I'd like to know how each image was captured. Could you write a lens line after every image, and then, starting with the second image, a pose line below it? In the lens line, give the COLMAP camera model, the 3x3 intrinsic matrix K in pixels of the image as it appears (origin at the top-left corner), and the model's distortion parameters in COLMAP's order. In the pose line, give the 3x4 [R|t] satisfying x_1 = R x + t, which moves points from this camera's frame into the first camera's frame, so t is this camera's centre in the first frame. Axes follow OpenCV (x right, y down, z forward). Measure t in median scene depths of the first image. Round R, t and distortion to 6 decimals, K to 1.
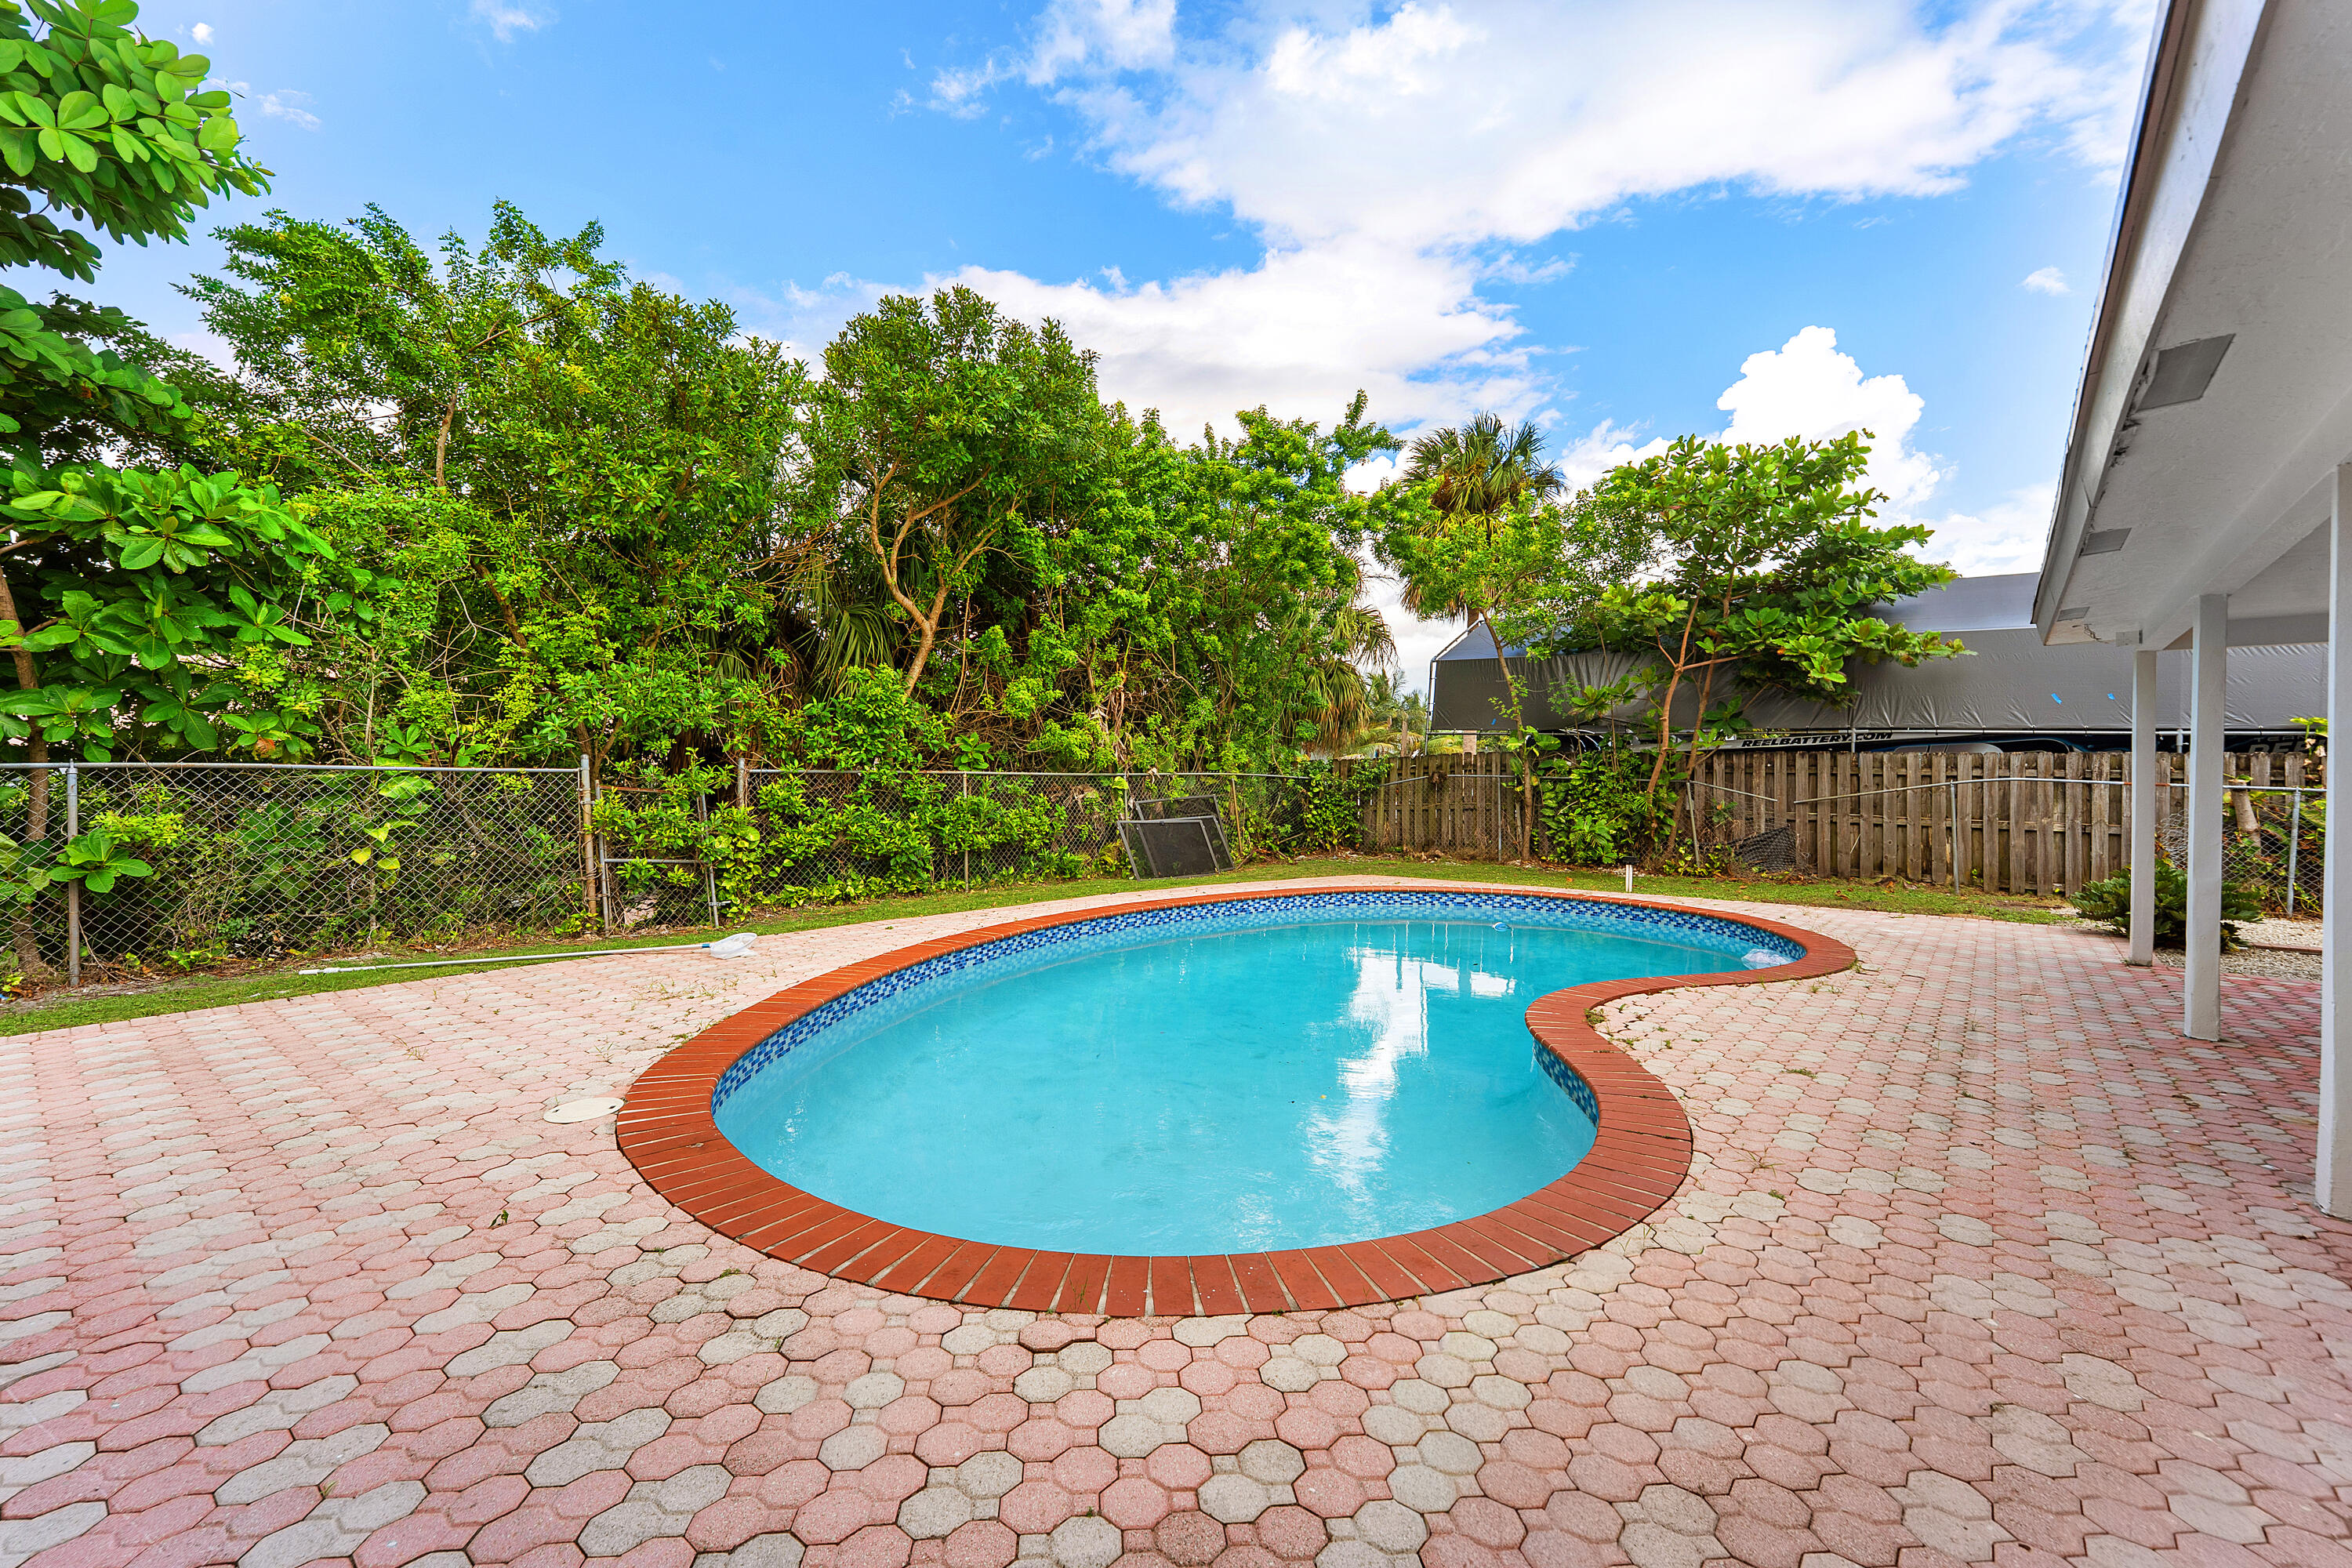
lens RADIAL K [[988.6, 0, 1197.0], [0, 988.6, 746.3], [0, 0, 1]] dist [0.000052, -0.000173]
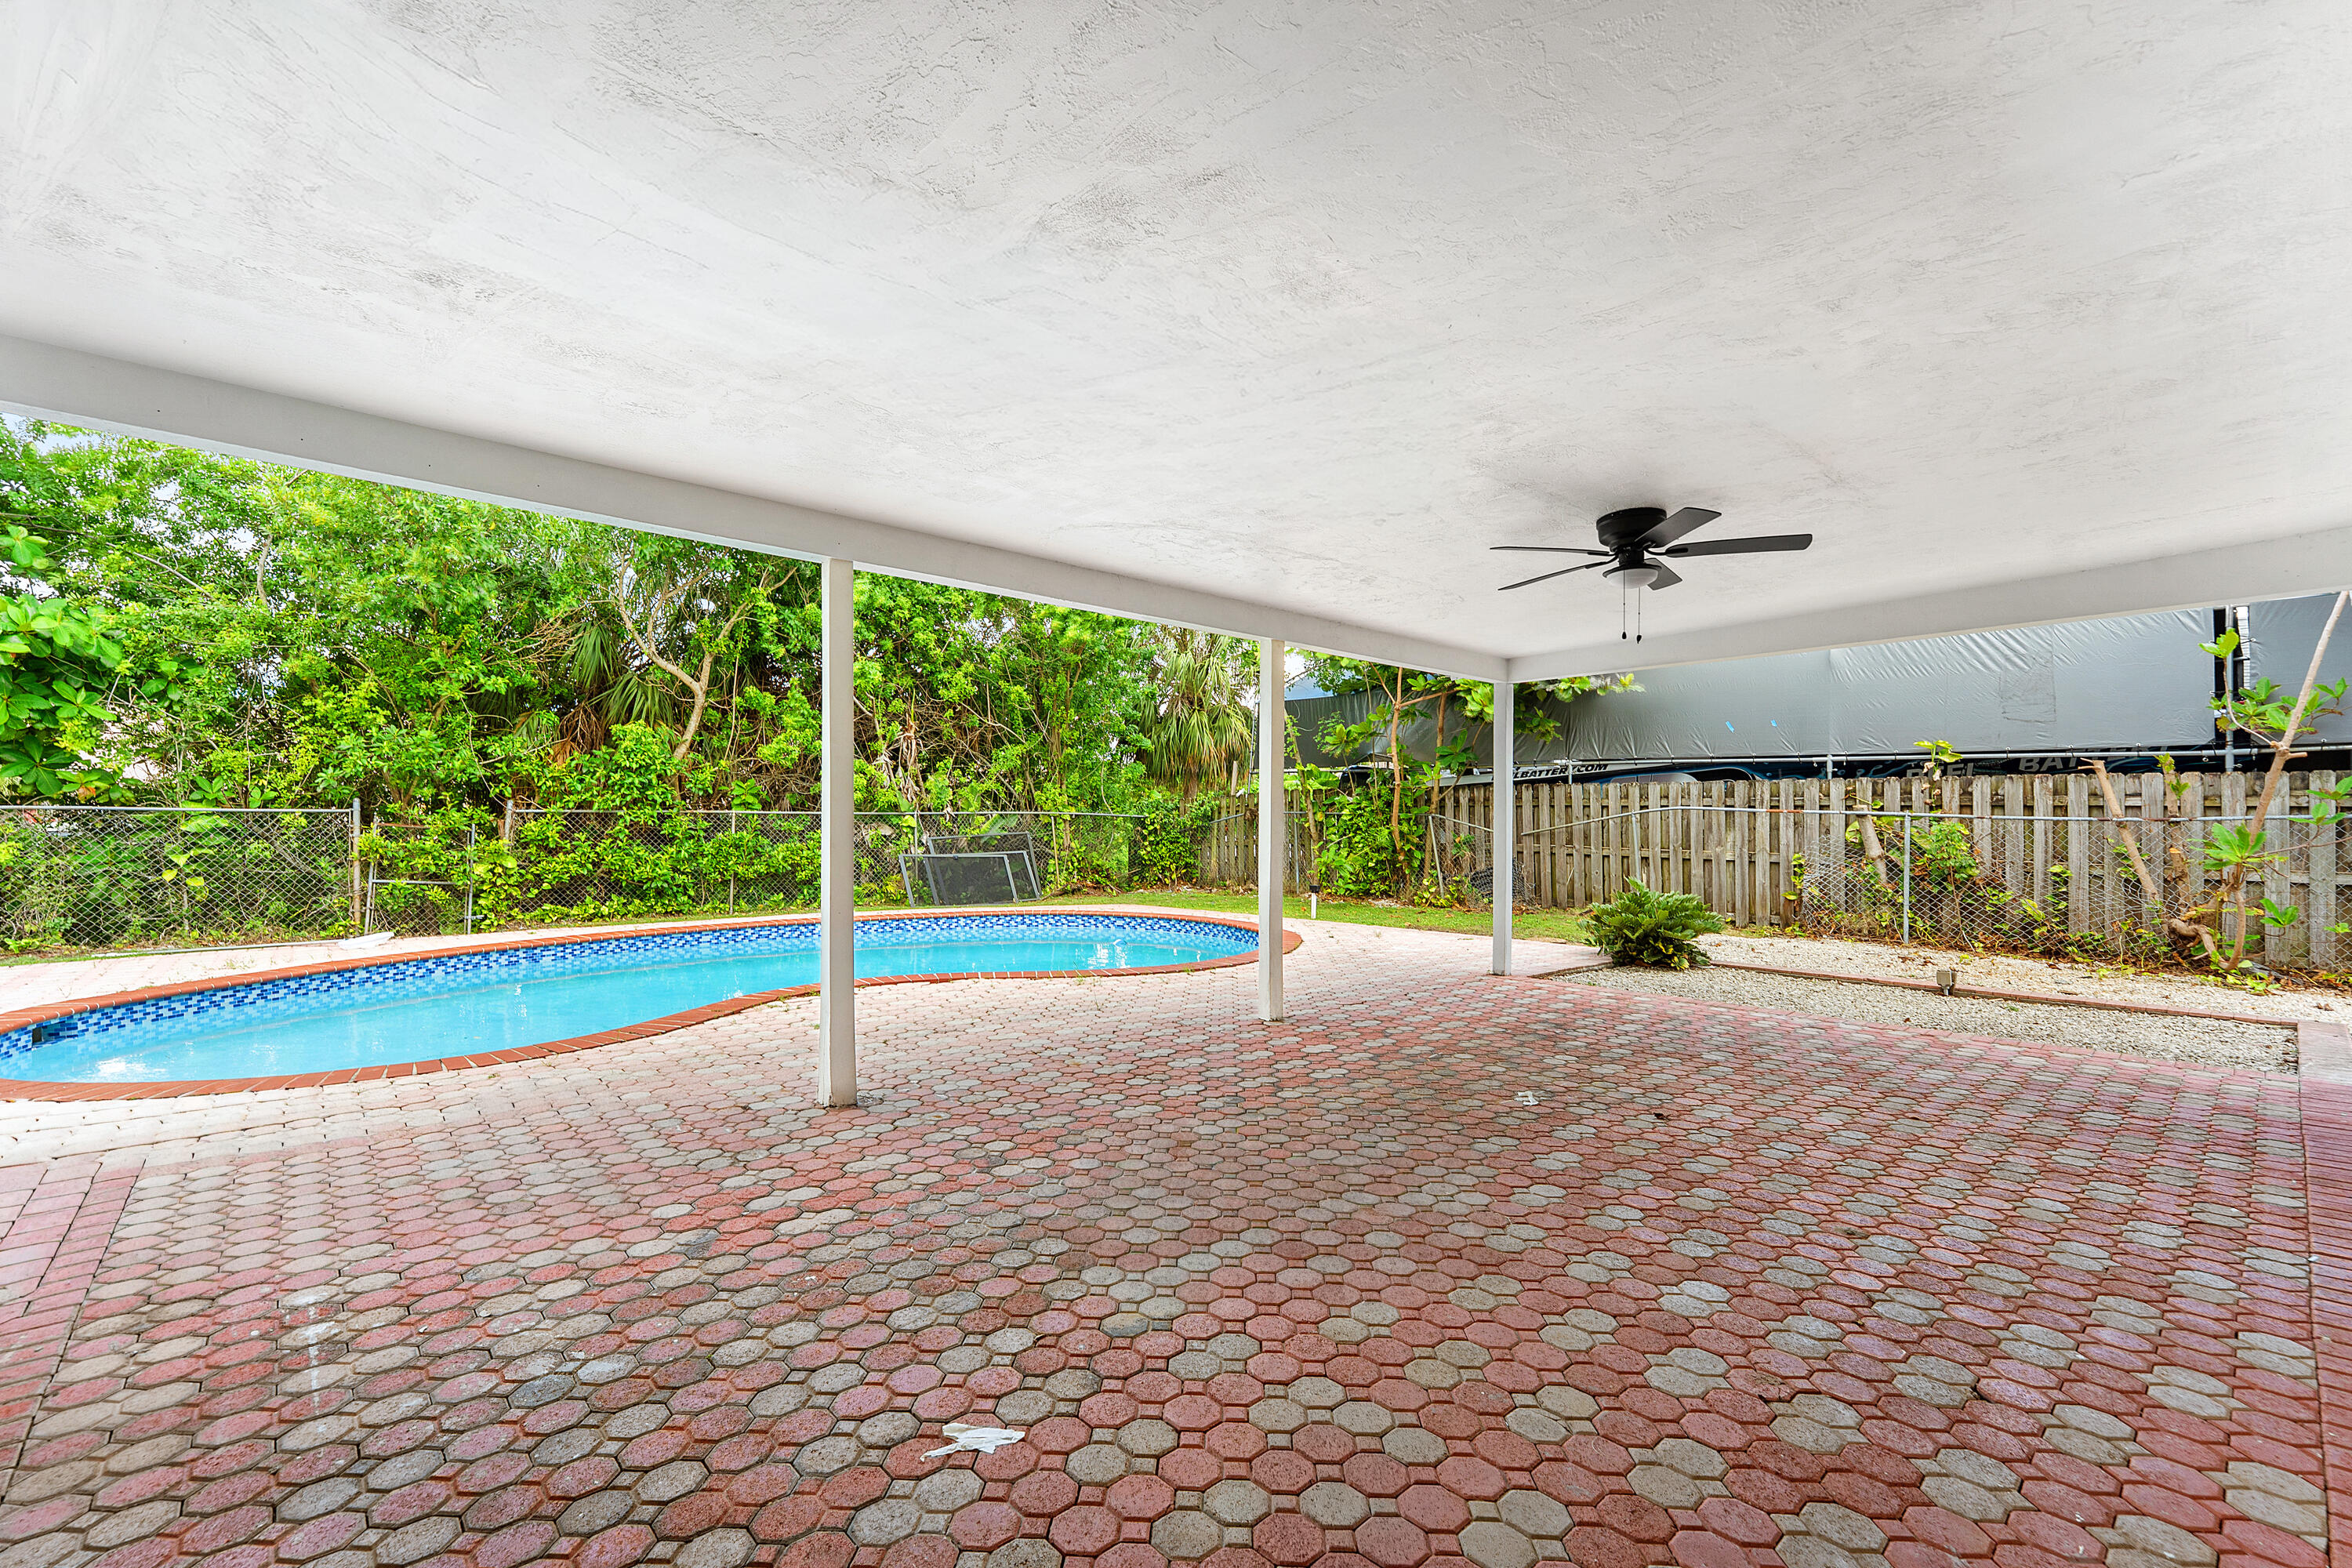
lens RADIAL K [[999.8, 0, 1178.9], [0, 999.8, 809.7], [0, 0, 1]] dist [-0.003313, 0.000057]
pose [[0.987631, -0.010295, -0.156461, 0.488264], [0.013027, 0.999780, 0.016450, 0.011833], [0.156257, -0.018285, 0.987547, -0.082330]]
